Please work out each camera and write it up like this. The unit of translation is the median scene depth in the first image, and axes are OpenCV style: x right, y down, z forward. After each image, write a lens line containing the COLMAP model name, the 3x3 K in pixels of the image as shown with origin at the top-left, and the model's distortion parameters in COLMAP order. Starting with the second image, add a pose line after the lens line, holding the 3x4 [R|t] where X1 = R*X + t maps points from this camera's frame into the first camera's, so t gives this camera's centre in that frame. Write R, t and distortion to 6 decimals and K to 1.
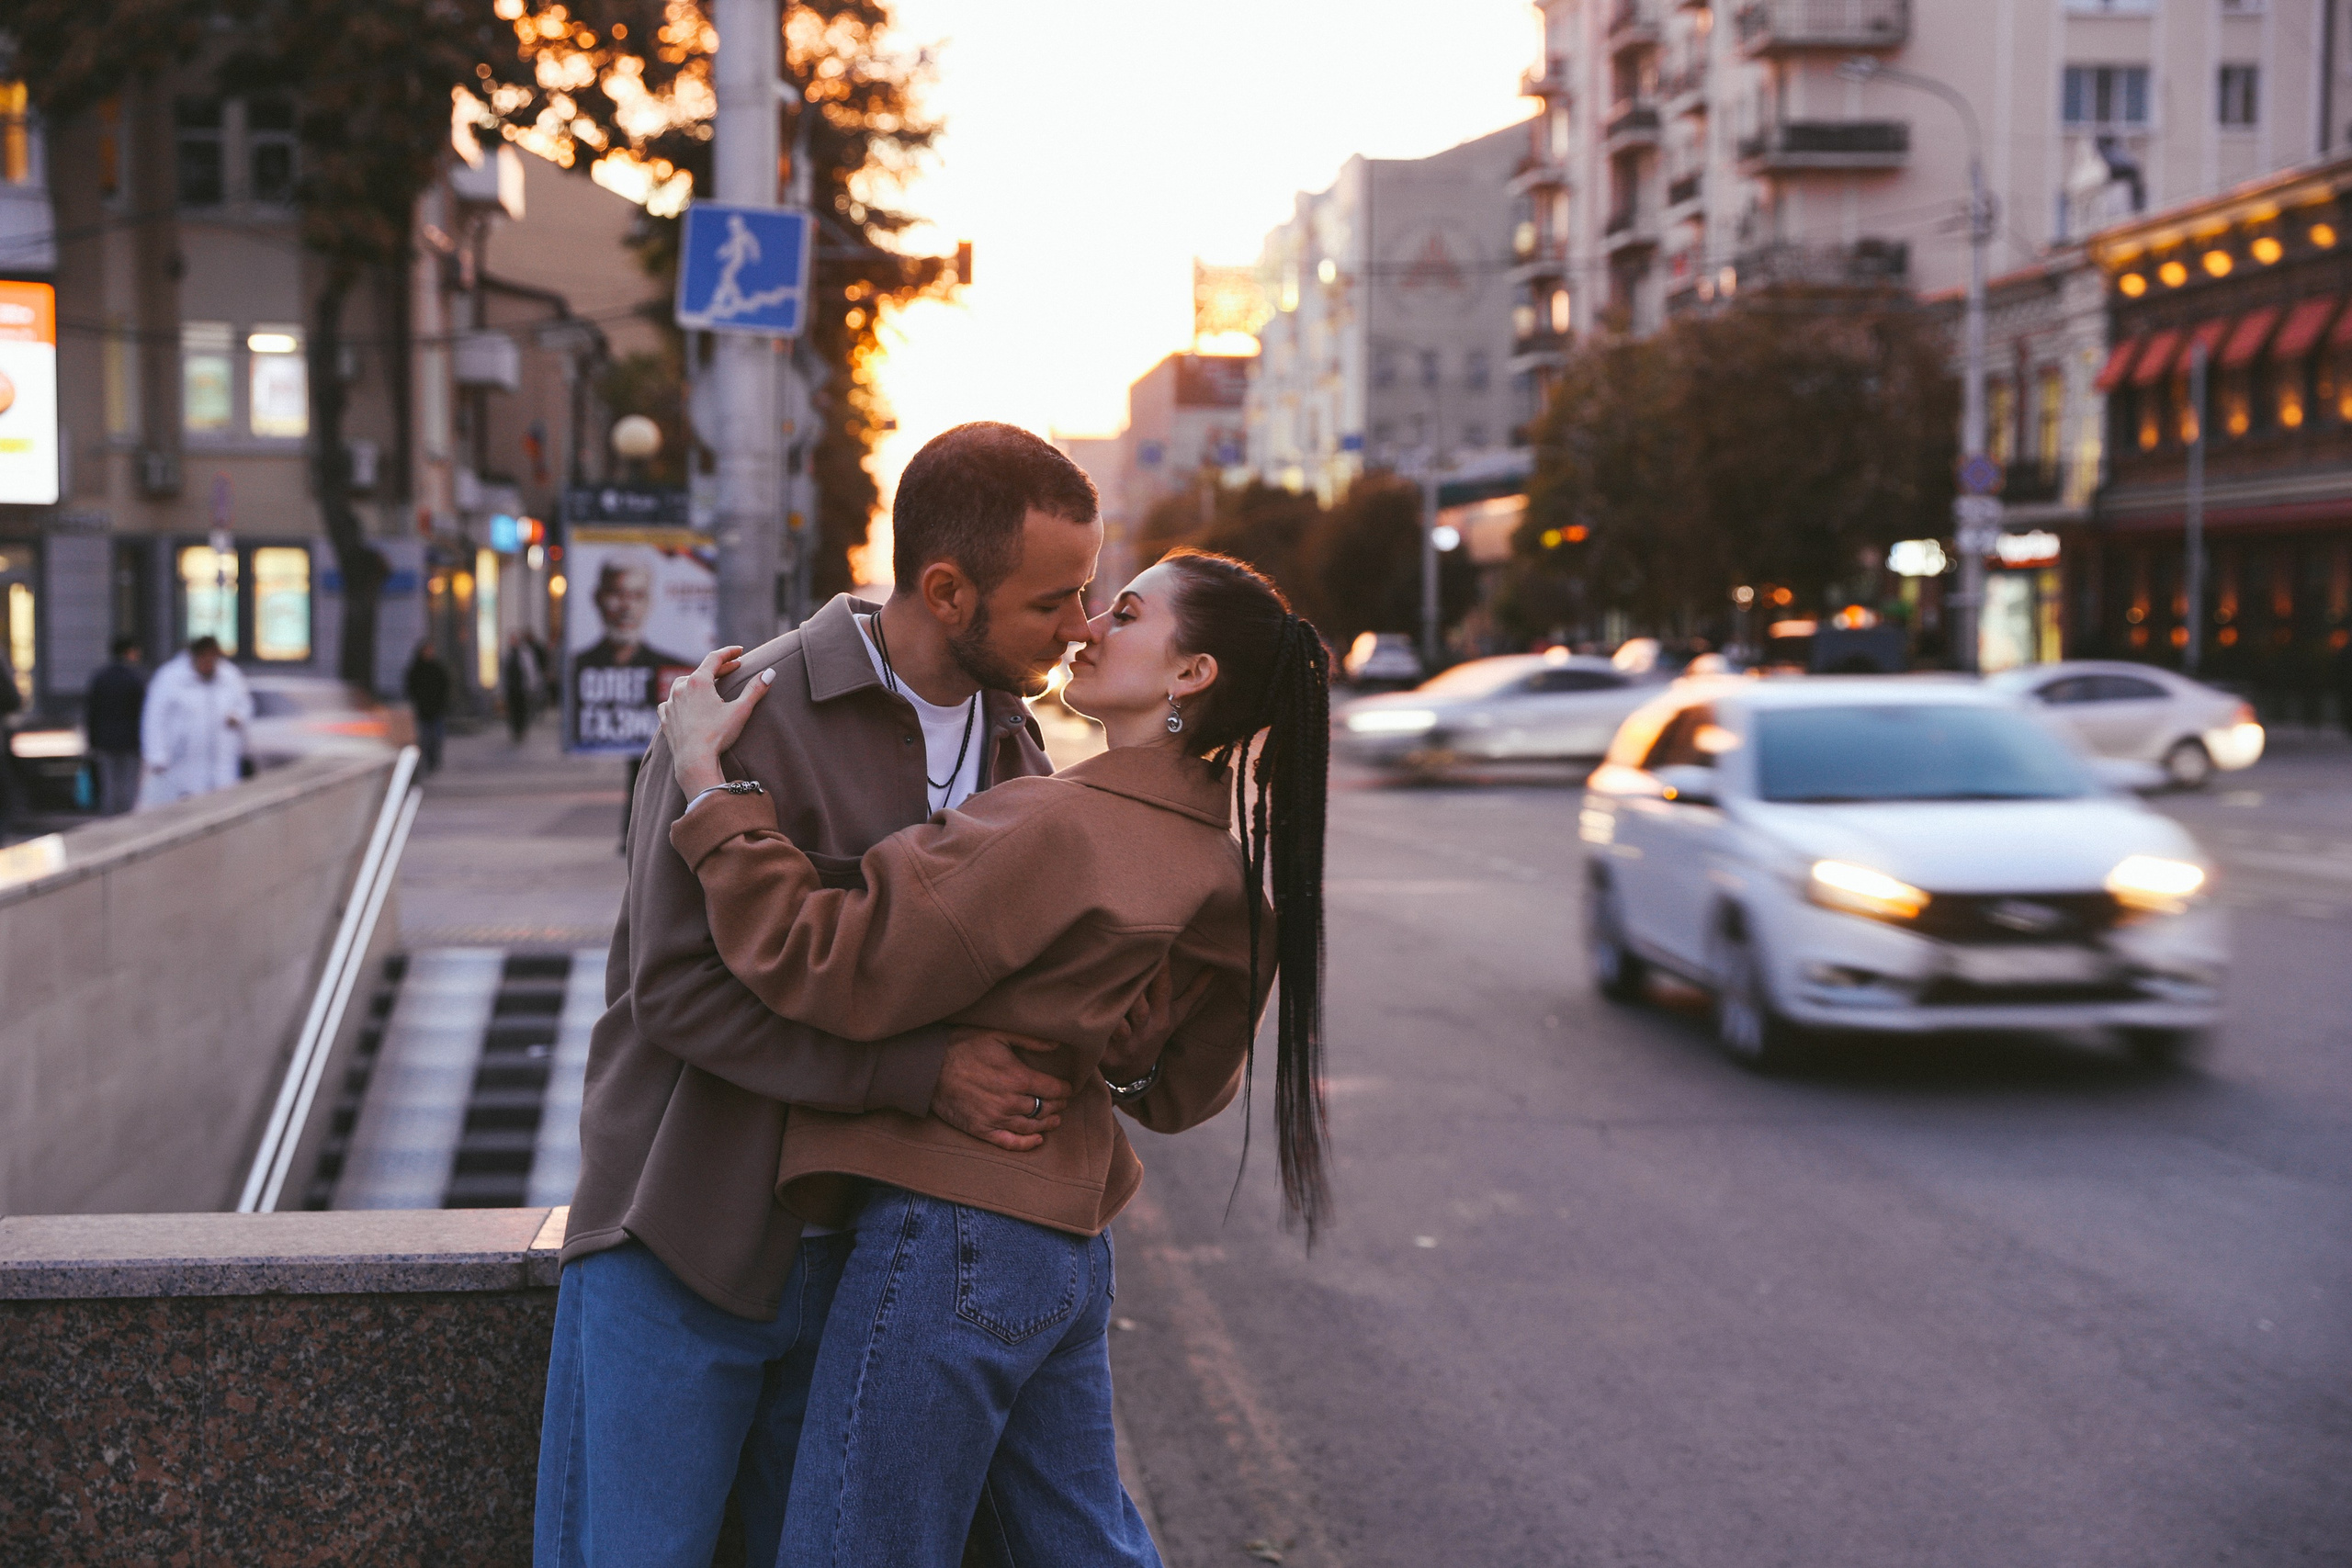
lens RADIAL K [[3549.6, 0, 1176.0], [0, 3549.6, 784.0], [0, 0, 1]] dist [0.117545, 0.109924]
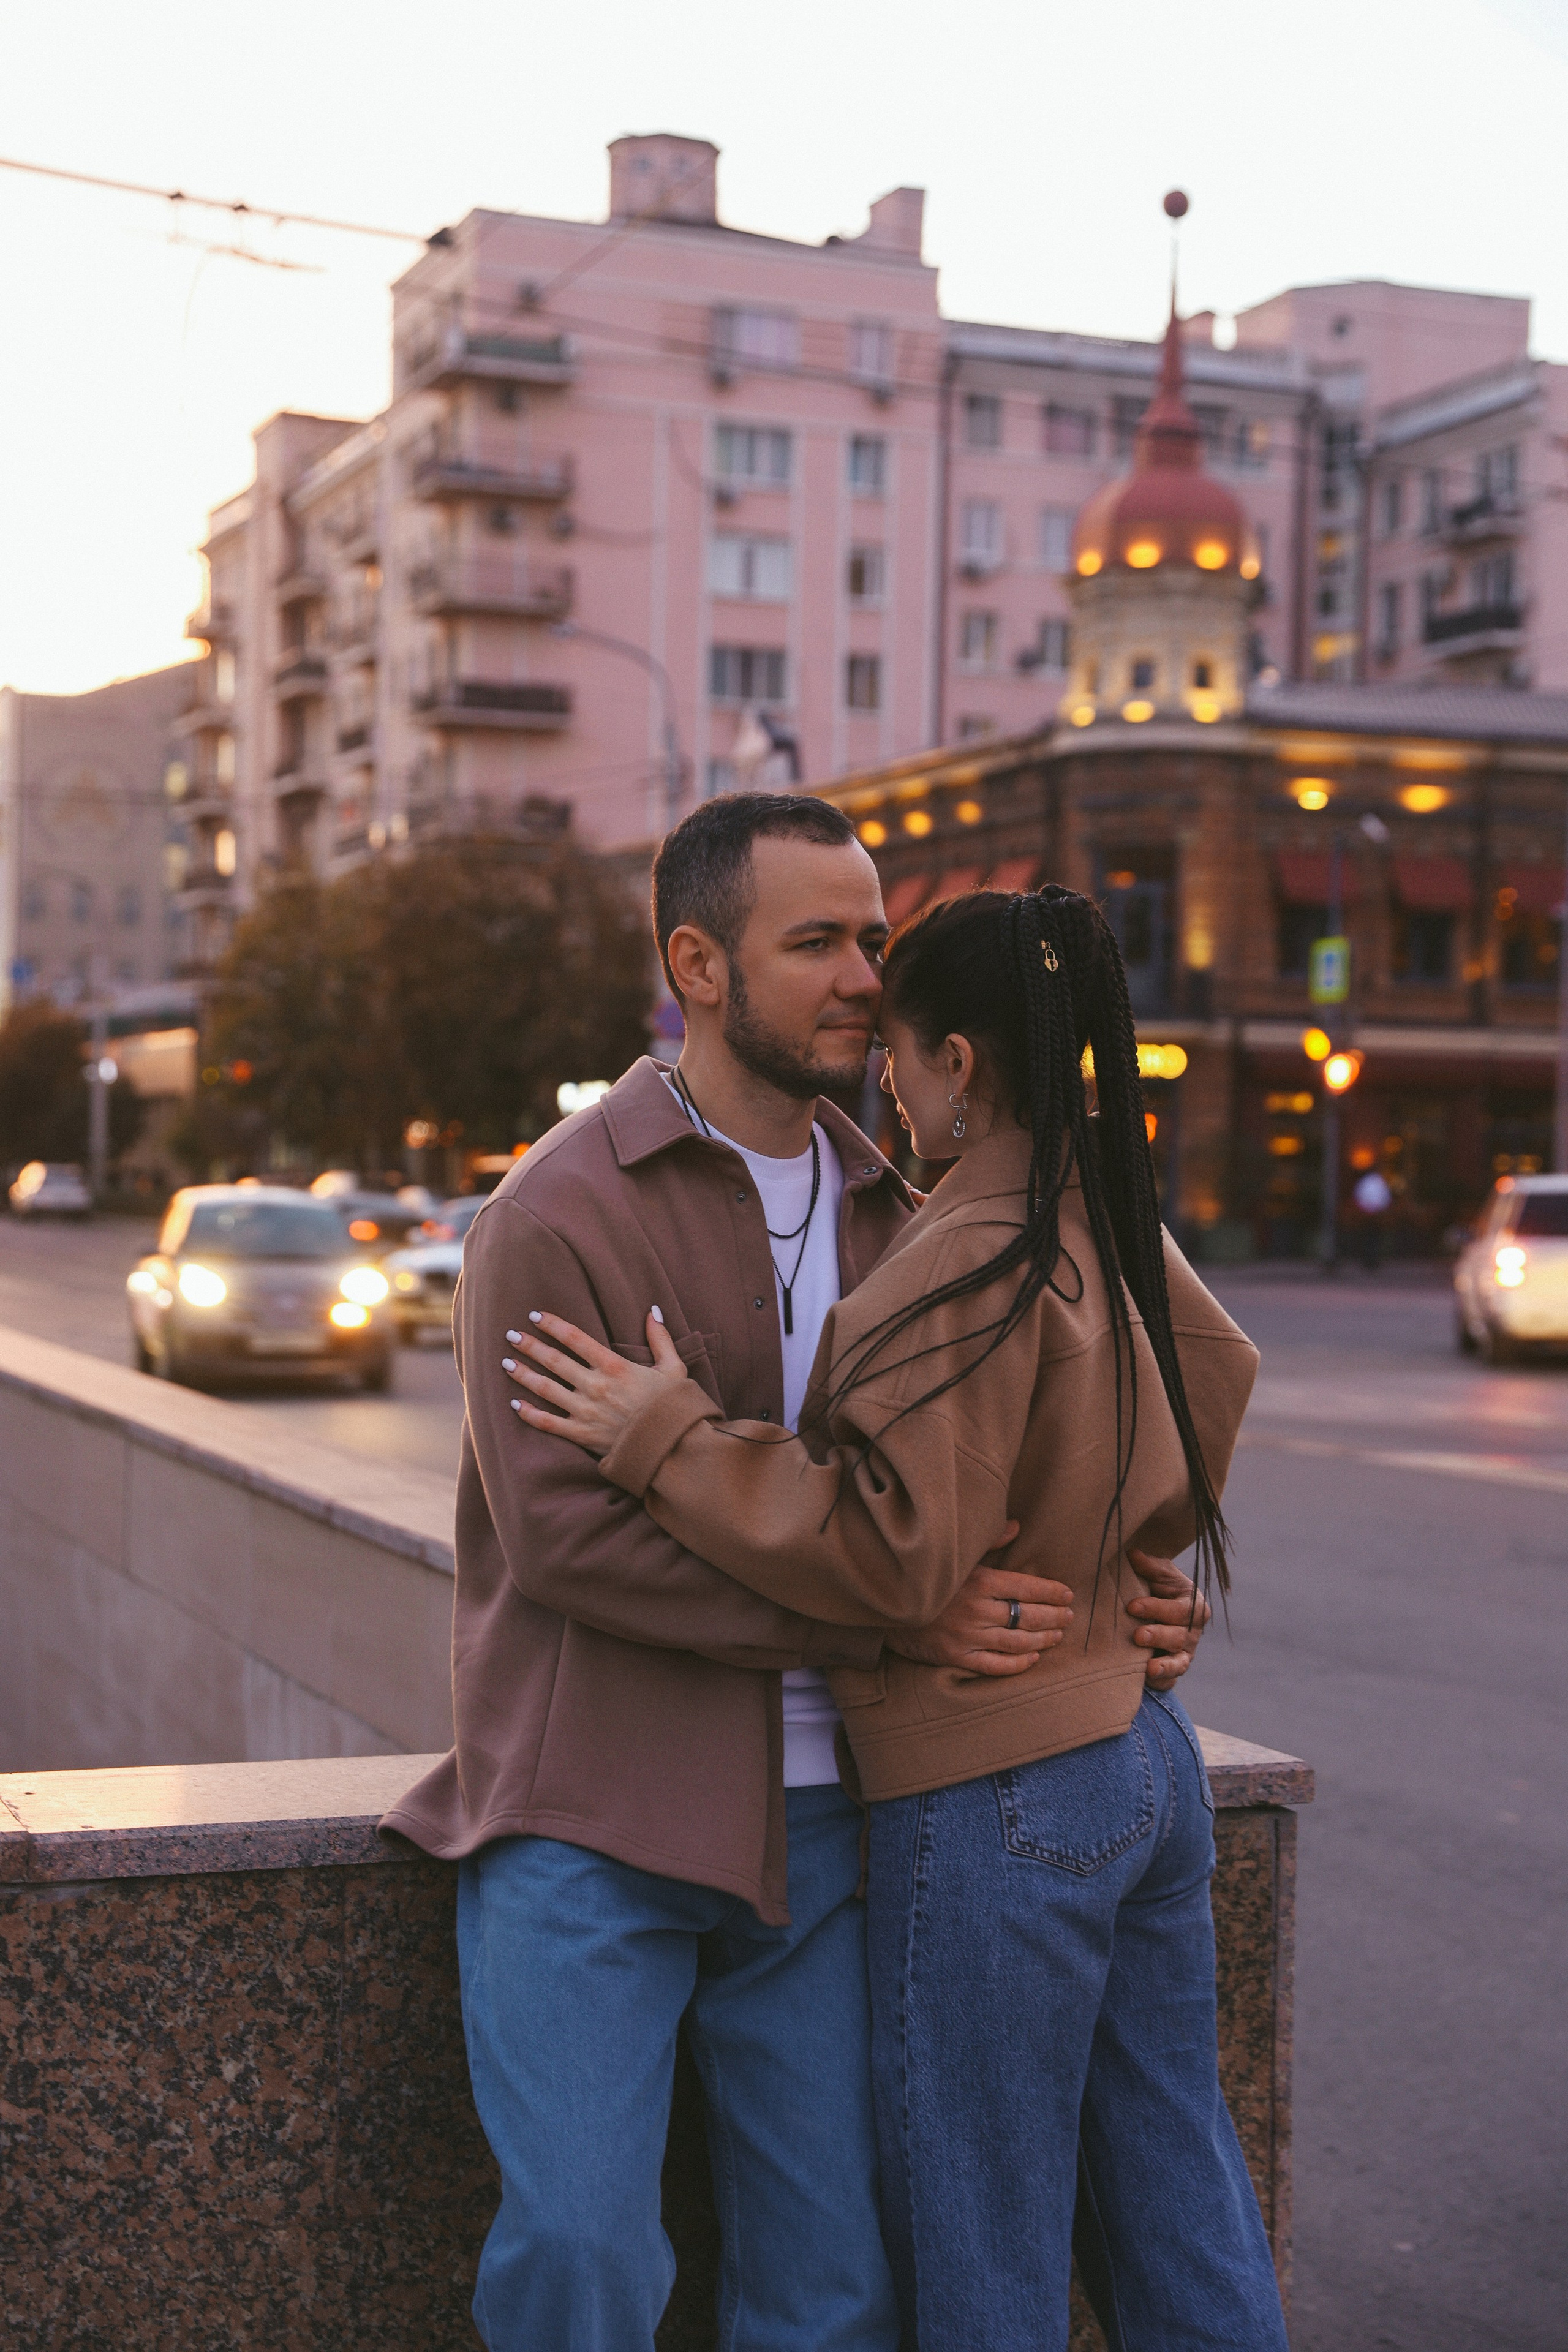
lens RADIAL K [[3459.6, 0, 766.0], [0, 3459.6, 1174.6], [0, 0, 1]] dist [0.114538, 0.021187]
pose [[0.960324, 0.014041, 0.278534, -0.374524], [-0.002405, 0.999112, -0.042073, 0.018533], [-0.278877, 0.039734, 0.959504, 0.199716]]
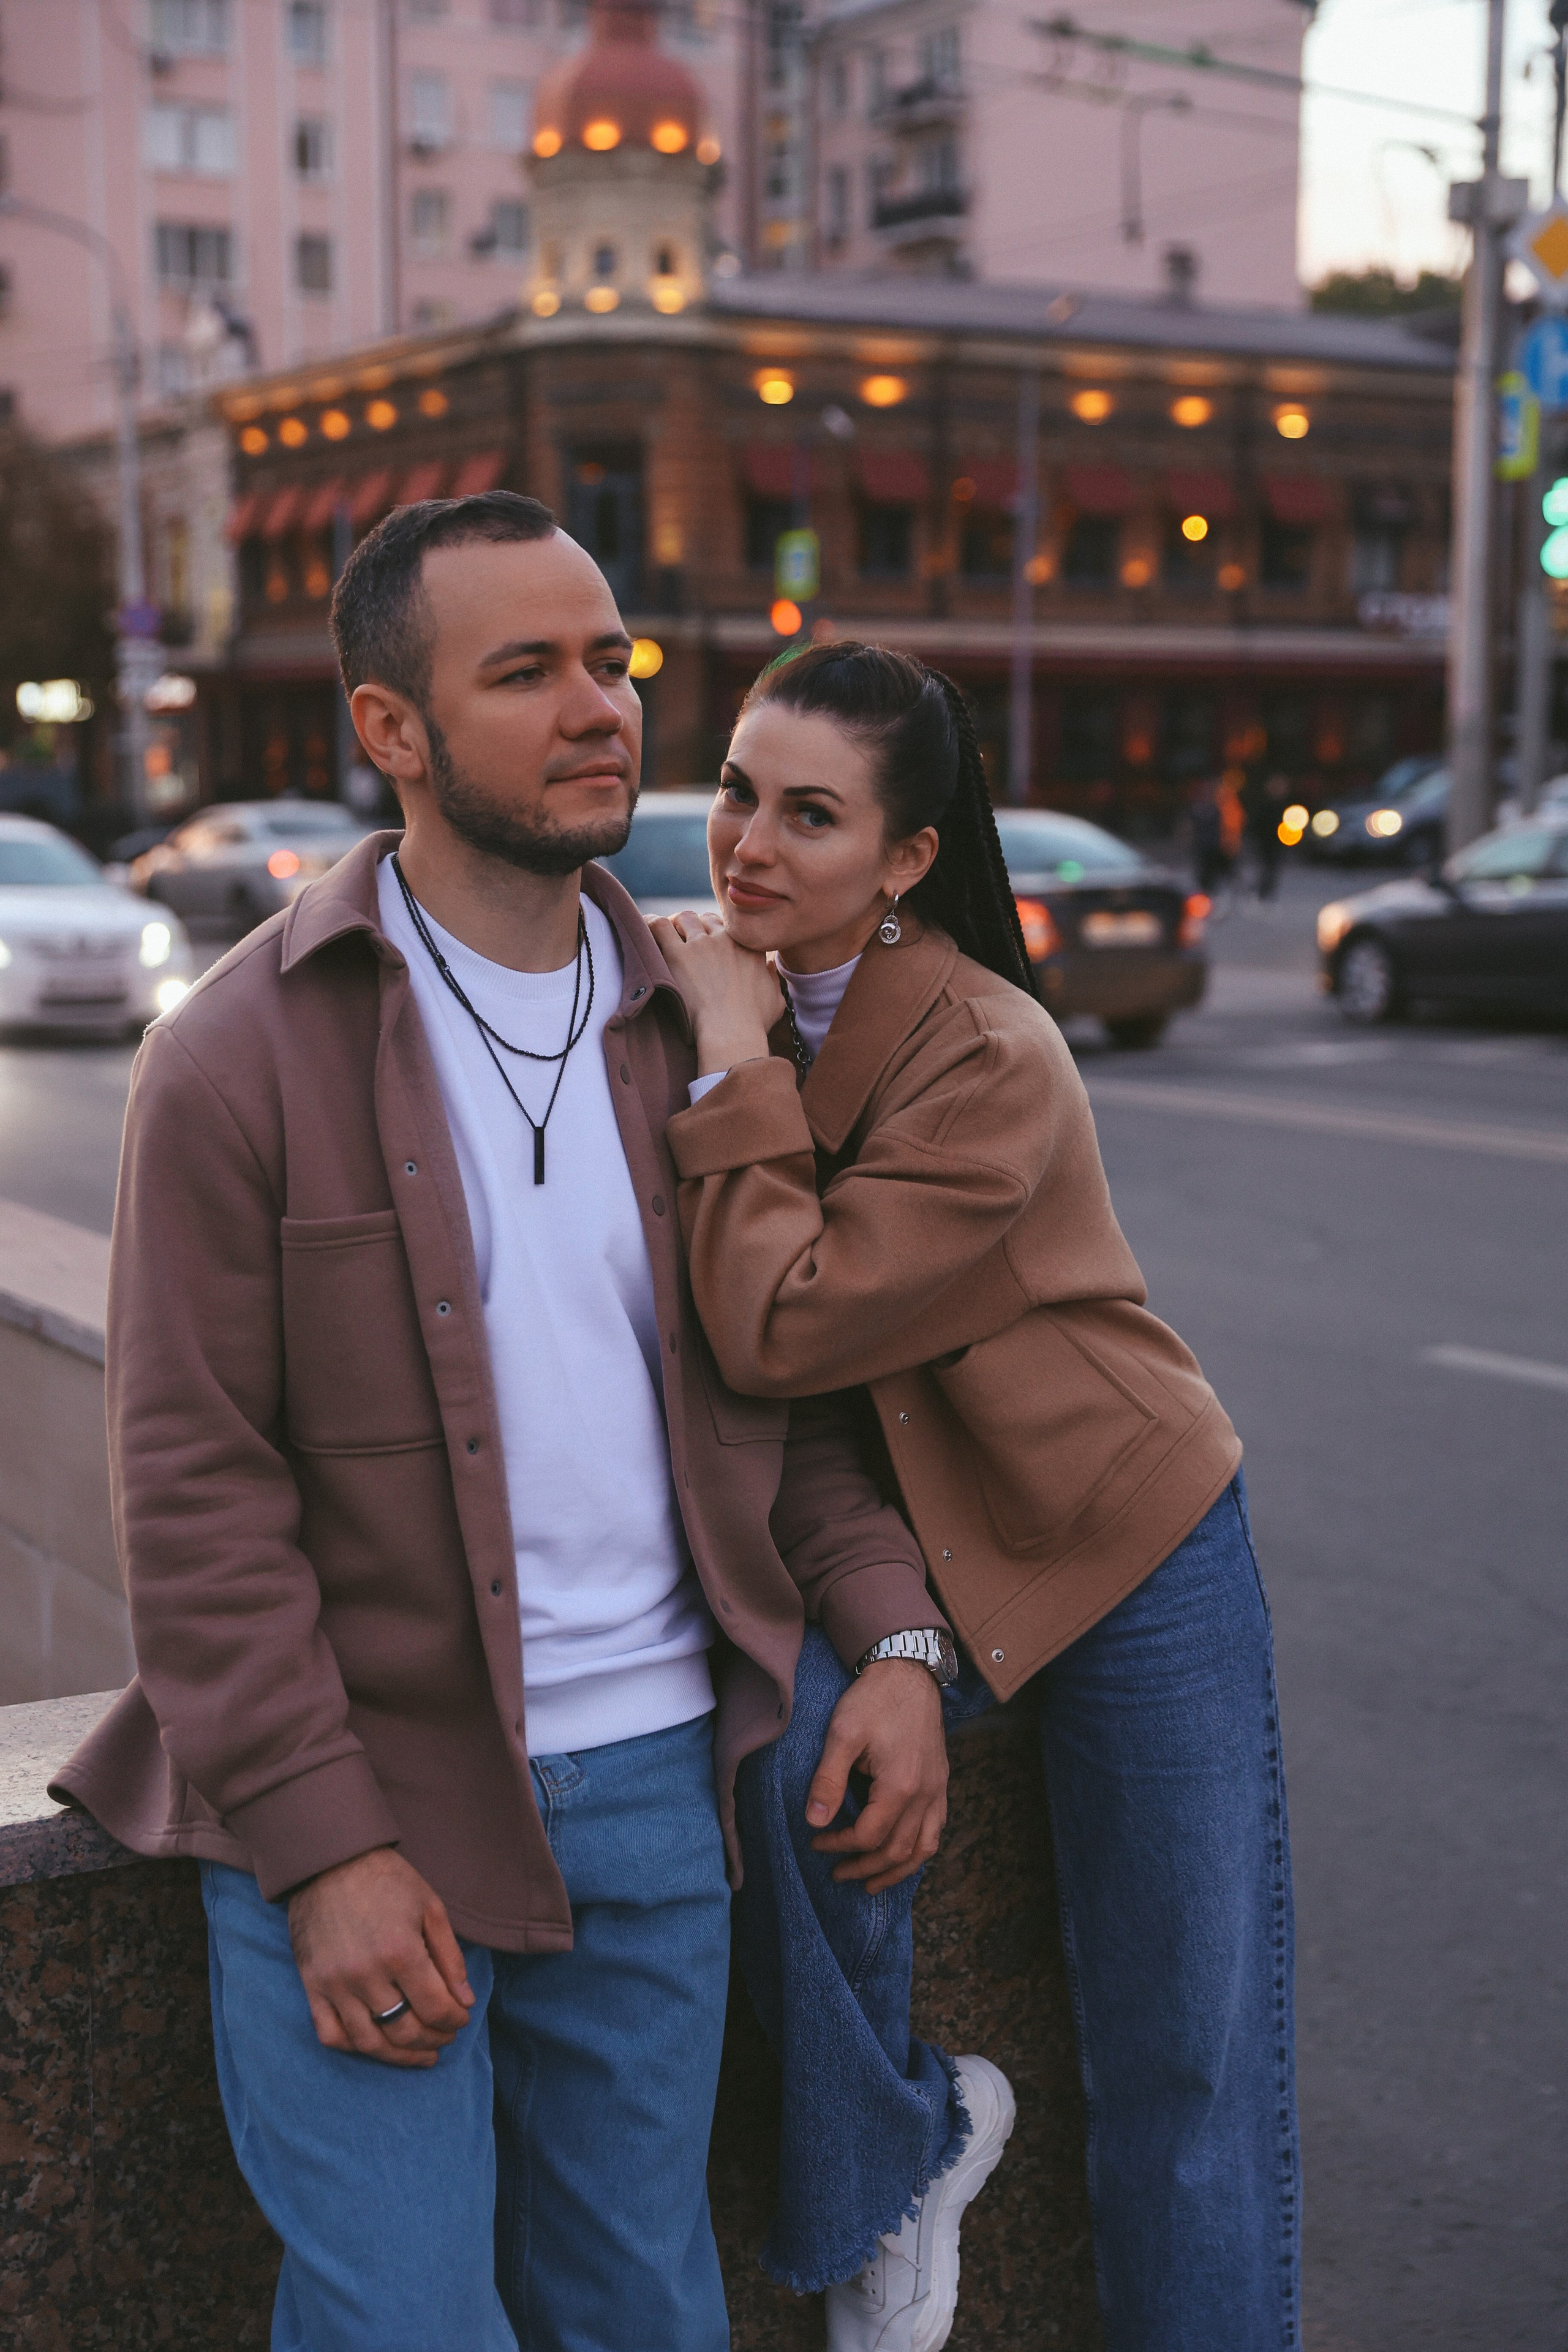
lens RADIAL K [[3351.2, 0, 783.2], [0, 3351.2, 1183.7], [0, 0, 1]] dist [0.103097, 0.065189]
pose [[0.902375, -0.057311, 0.427125, -0.384948], [0.023325, 0.996160, 0.084384, -0.028003], [-0.430321, -0.066183, 0.900247, 0.376772]]
